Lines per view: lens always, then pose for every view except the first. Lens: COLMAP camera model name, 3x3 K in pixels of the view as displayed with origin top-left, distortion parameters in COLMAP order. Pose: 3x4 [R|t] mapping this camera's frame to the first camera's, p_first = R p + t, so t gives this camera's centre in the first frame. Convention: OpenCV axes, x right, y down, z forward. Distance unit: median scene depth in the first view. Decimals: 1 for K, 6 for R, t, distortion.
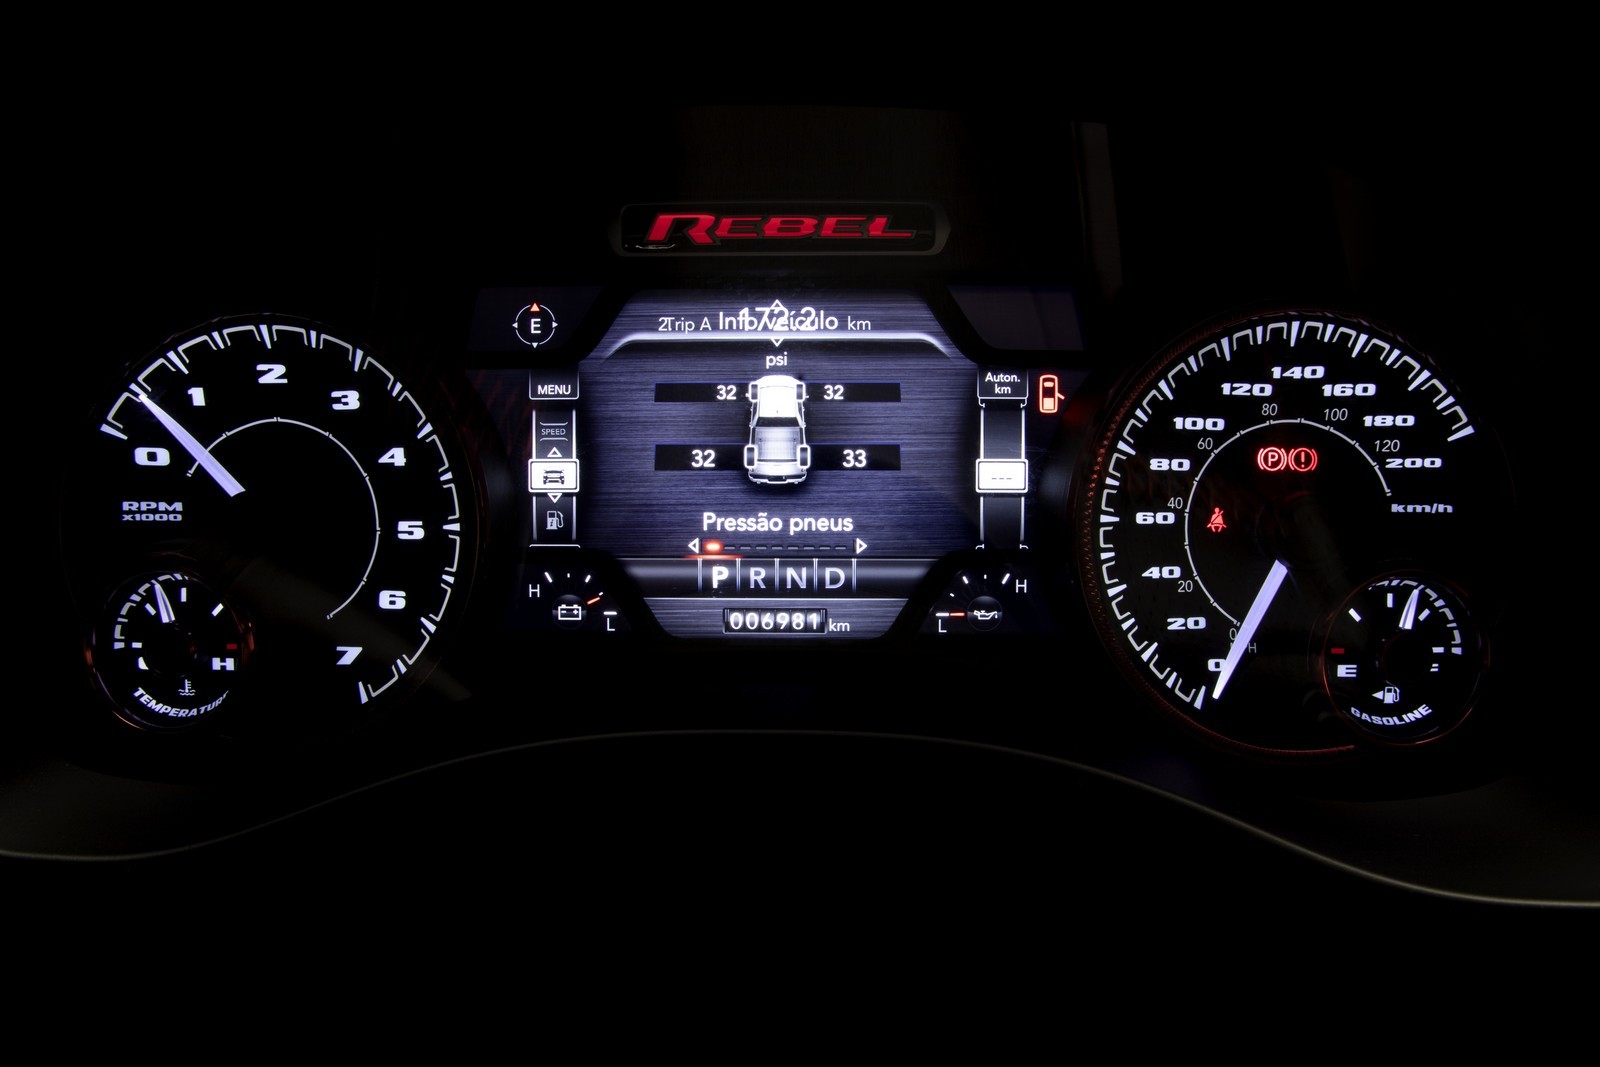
lens RADIAL K [[1098.9, 0, 709.1], [0, 1098.9, 536.2], [0, 0, 1]] dist [-0.094070, 0.000399]
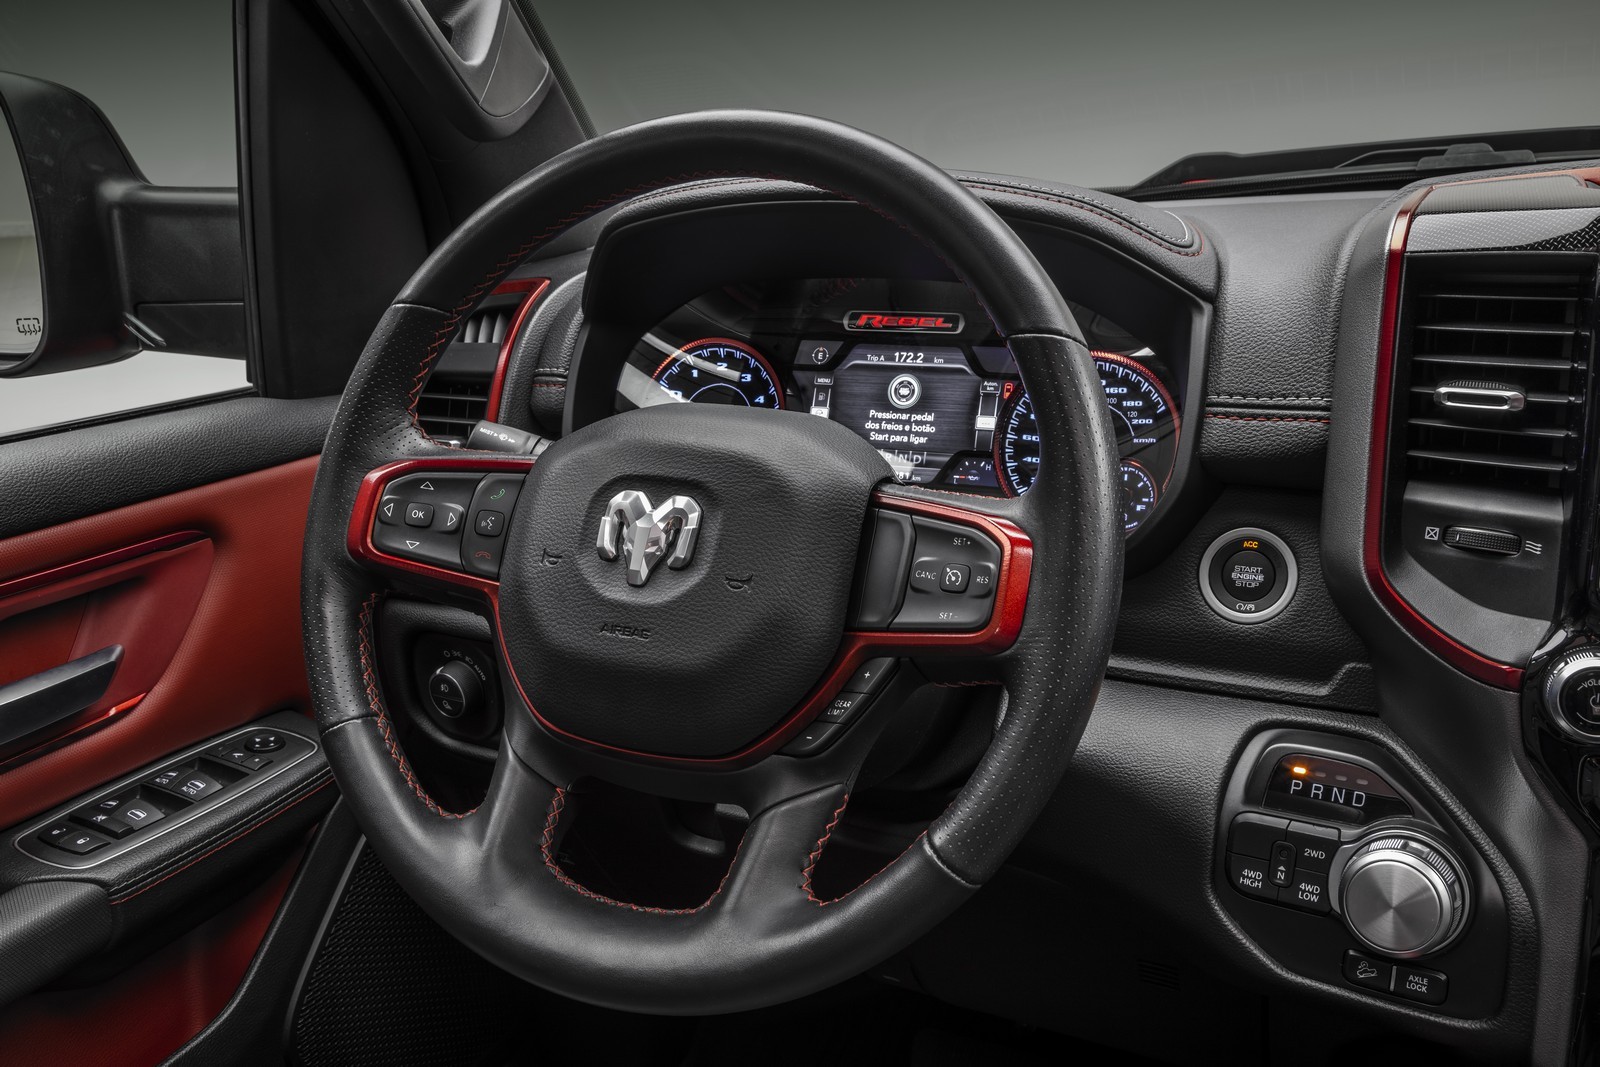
lens RADIAL K [[1445.7, 0, 801.0], [0, 1445.7, 542.4], [0, 0, 1]] dist [-0.013379, 0.006554]
pose [[0.921740, 0.092632, -0.376583, 1.198818], [-0.145262, 0.982828, -0.113792, 0.676661], [0.359575, 0.159589, 0.919368, -2.220013]]
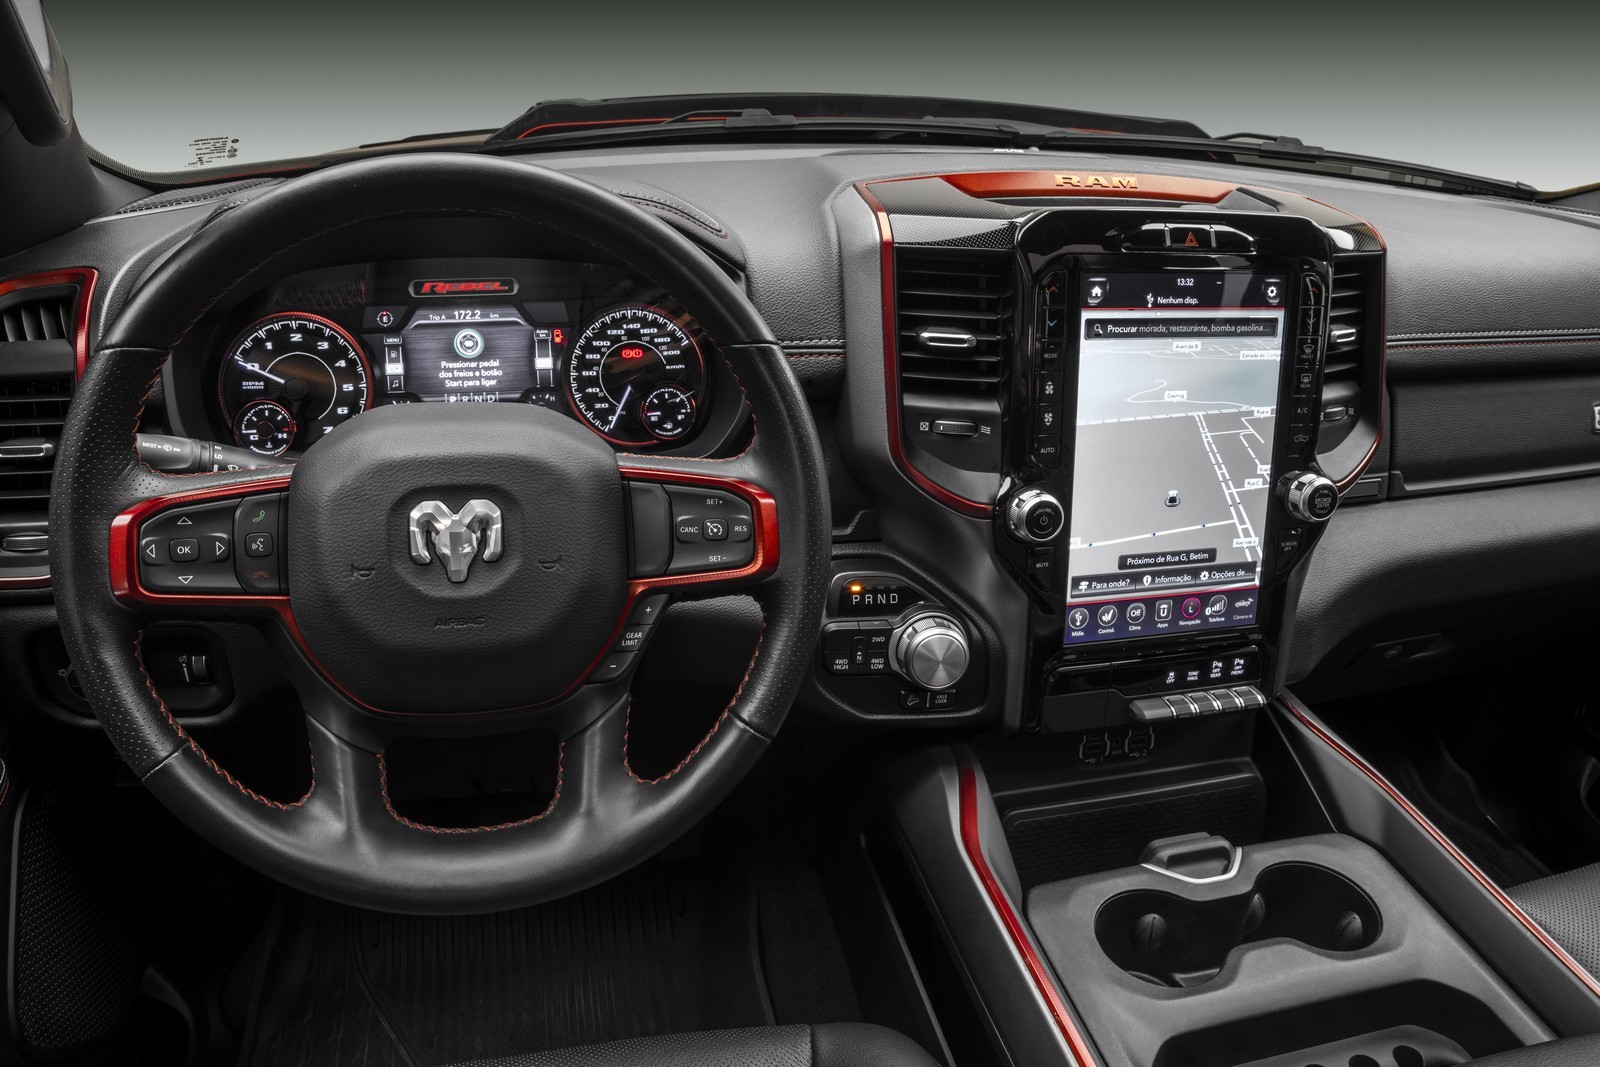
lens RADIAL K [[1125.0, 0, 805.6], [0, 1125.0, 536.4], [0, 0, 1]] dist [-0.136750, 0.077960]
pose [[0.959582, -0.067191, 0.273291, 0.089121], [0.058618, 0.997502, 0.039423, 0.373822], [-0.275258, -0.021810, 0.961123, -2.377446]]
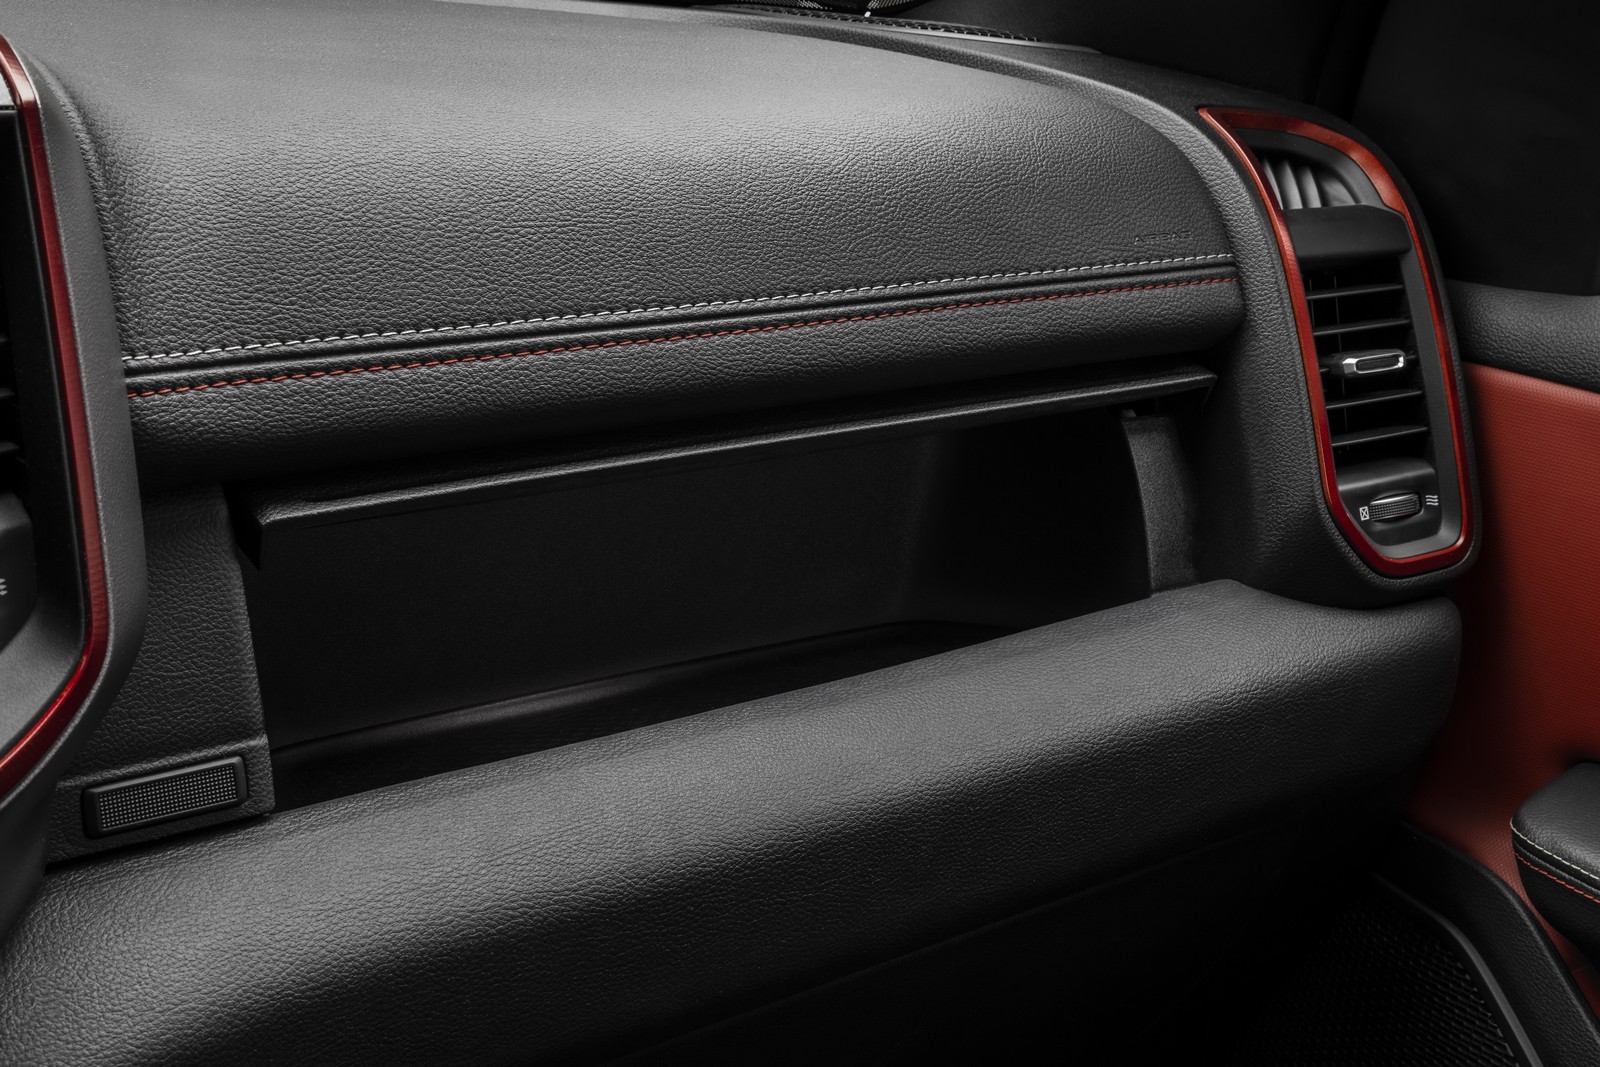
lens RADIAL K [[2397.5, 0, 800.0], [0, 2397.5, 533.5], [0, 0, 1]] dist [0.156812, 0.063041]
pose [[0.801233, -0.117300, 0.586742, 1.873025], [0.182676, 0.981733, -0.053191, 0.452342], [-0.569785, 0.149802, 0.808025, -2.106683]]
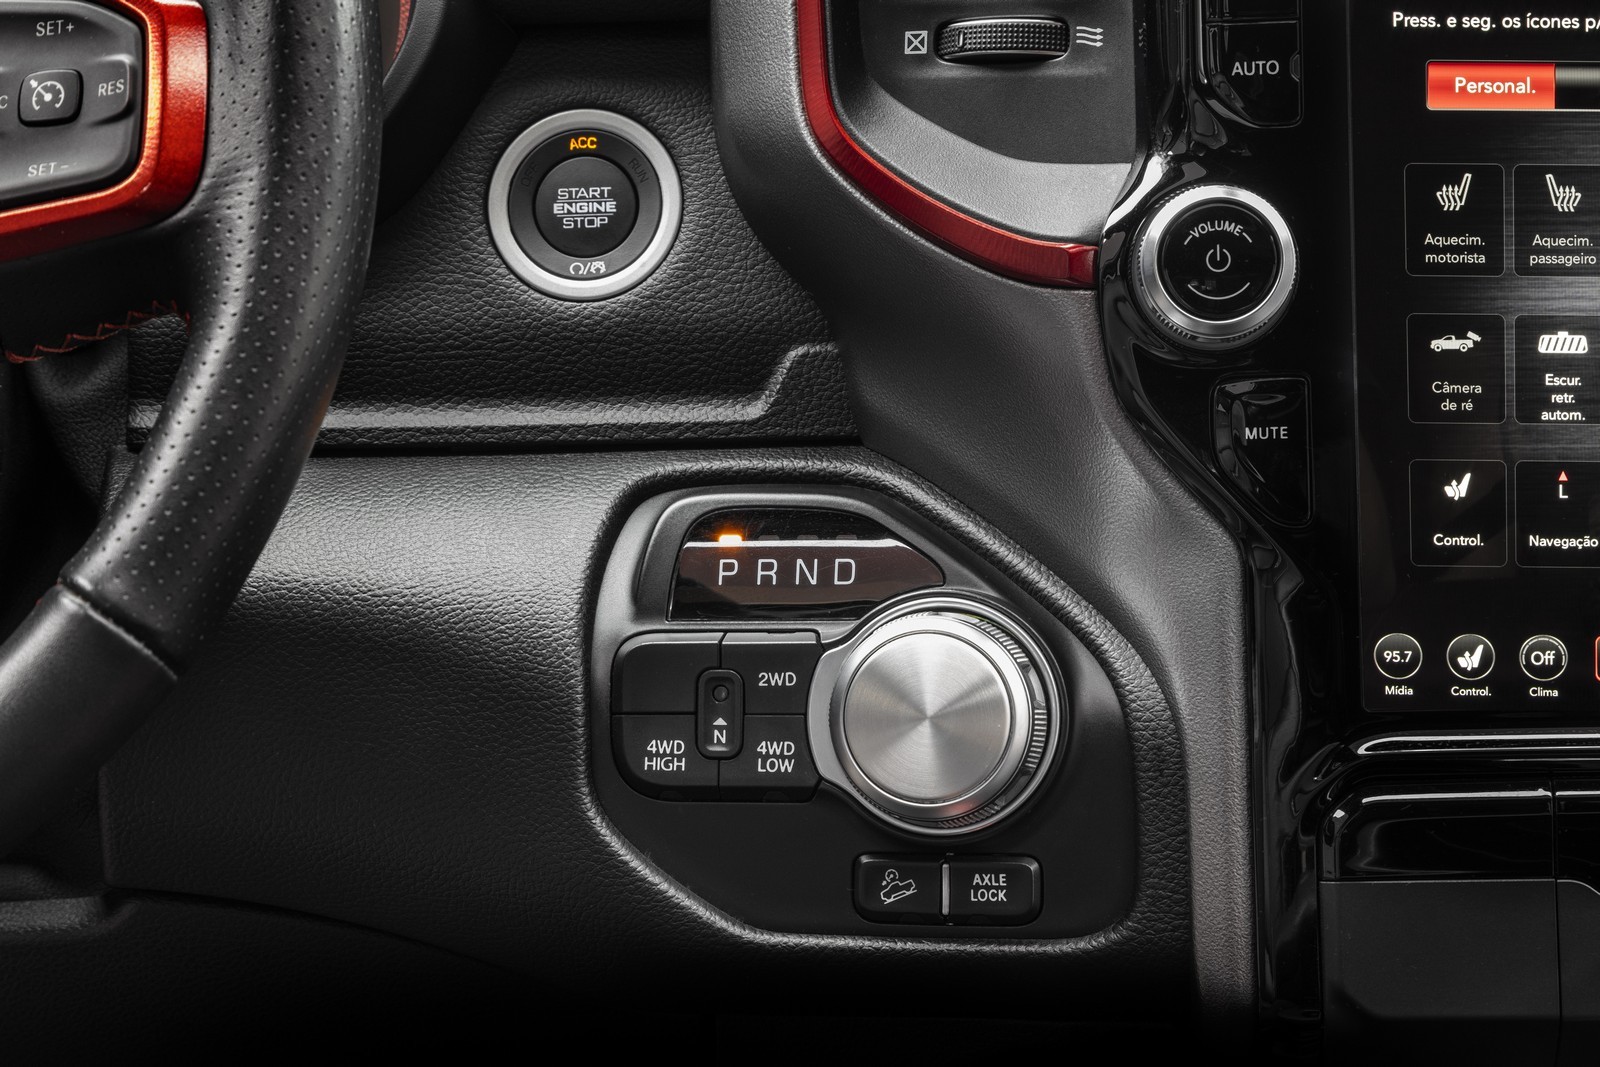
lens RADIAL K [[4676.2, 0, 800.0], [0, 4676.2, 533.5], [0, 0, 1]] dist [0.658162, 0.521164]
pose [[0.999806, -0.019198, -0.004515, 1.168240], [0.017498, 0.969103, -0.246036, 1.727359], [0.009098, 0.245910, 0.969250, -3.621951]]
